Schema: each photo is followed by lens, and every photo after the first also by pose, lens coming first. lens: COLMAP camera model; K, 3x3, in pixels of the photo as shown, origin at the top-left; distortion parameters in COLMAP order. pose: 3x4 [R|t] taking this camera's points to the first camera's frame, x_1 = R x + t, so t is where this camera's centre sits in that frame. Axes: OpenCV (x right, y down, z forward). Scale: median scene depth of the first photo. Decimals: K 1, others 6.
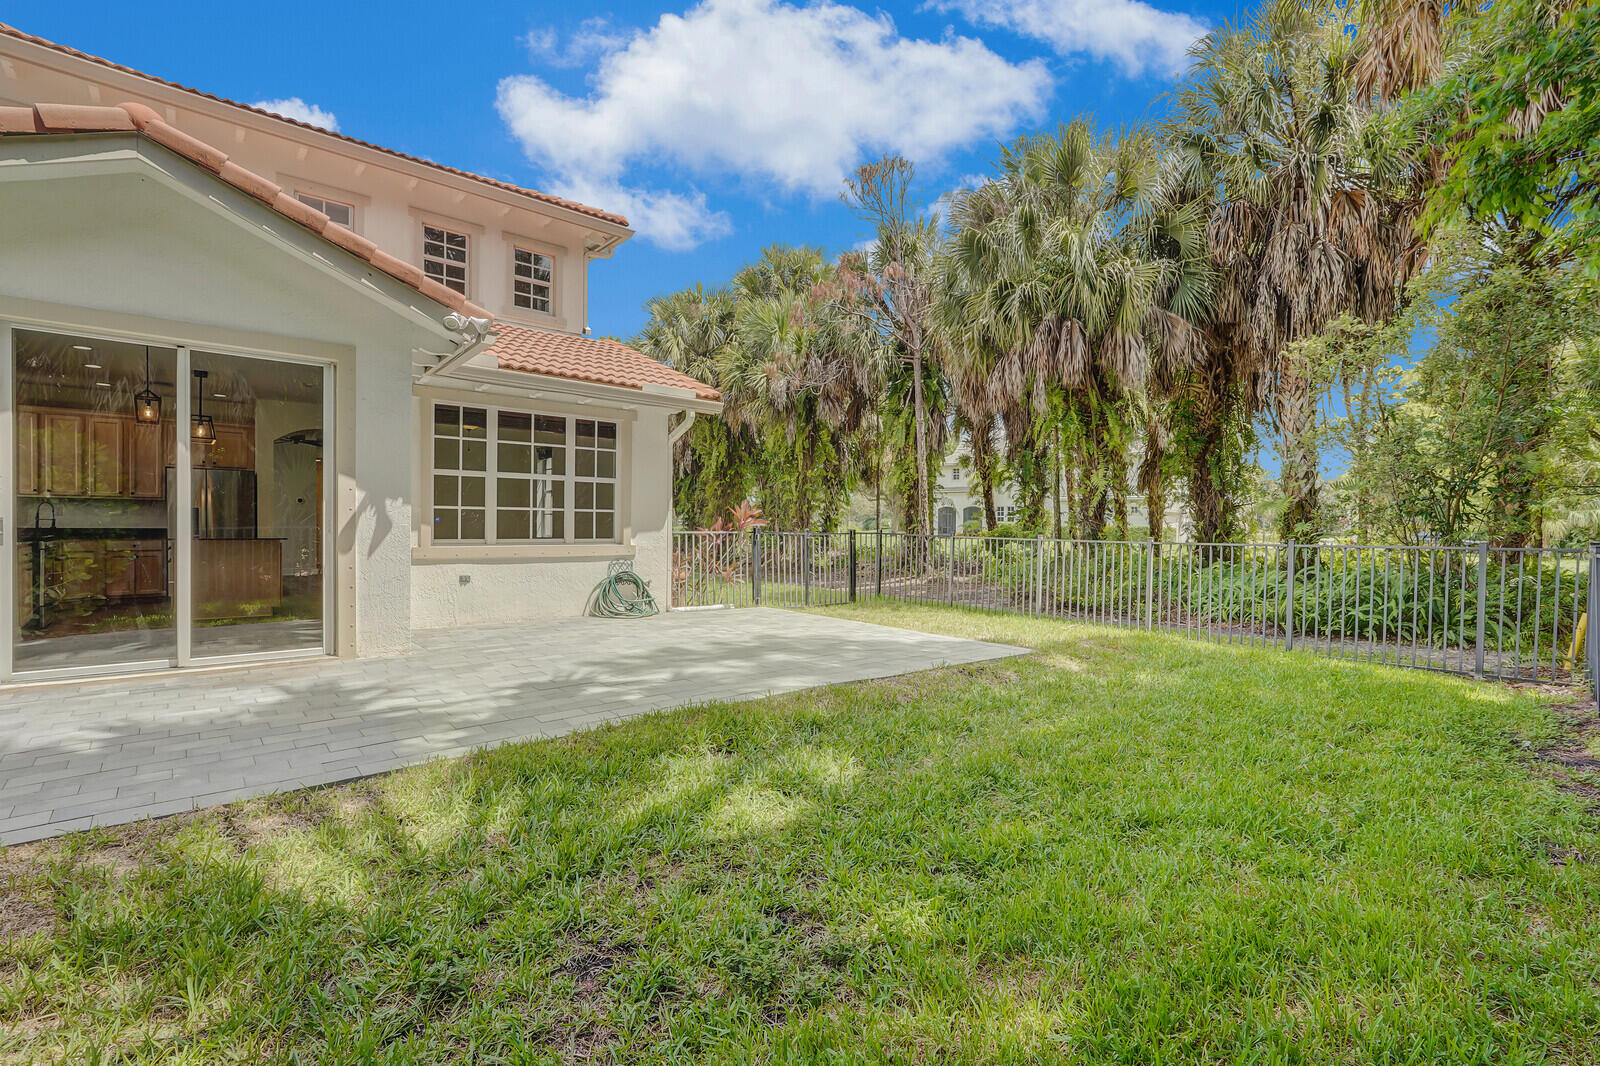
lens RADIAL K [[735.7, 0, 799.3], [0, 735.7, 531.2], [0, 0, 1]] dist [0.003565, 0.000386]
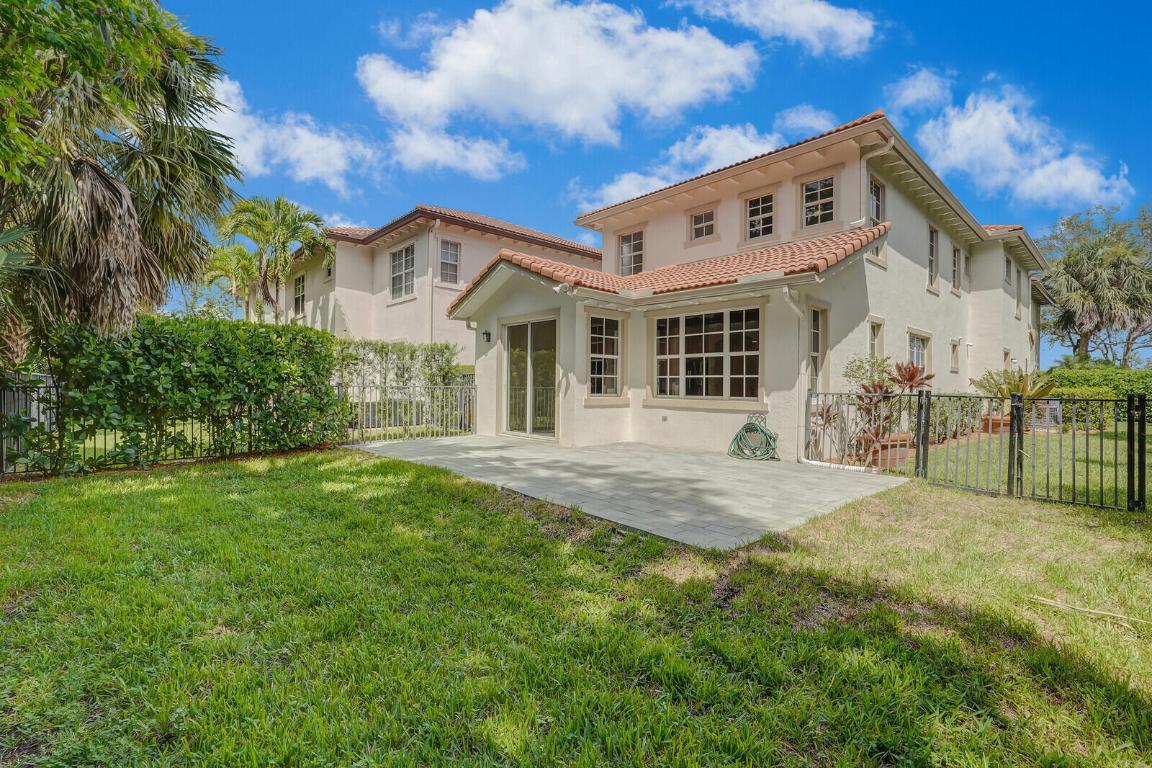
lens RADIAL K [[529.7, 0, 578.4], [0, 529.7, 383.6], [0, 0, 1]] dist [0.003565, 0.000386]
pose [[-0.000724, -0.010193, -0.999948, 0.708728], [-0.020258, 0.999743, -0.010176, 0.001686], [0.999795, 0.020249, -0.000930, 0.710613]]
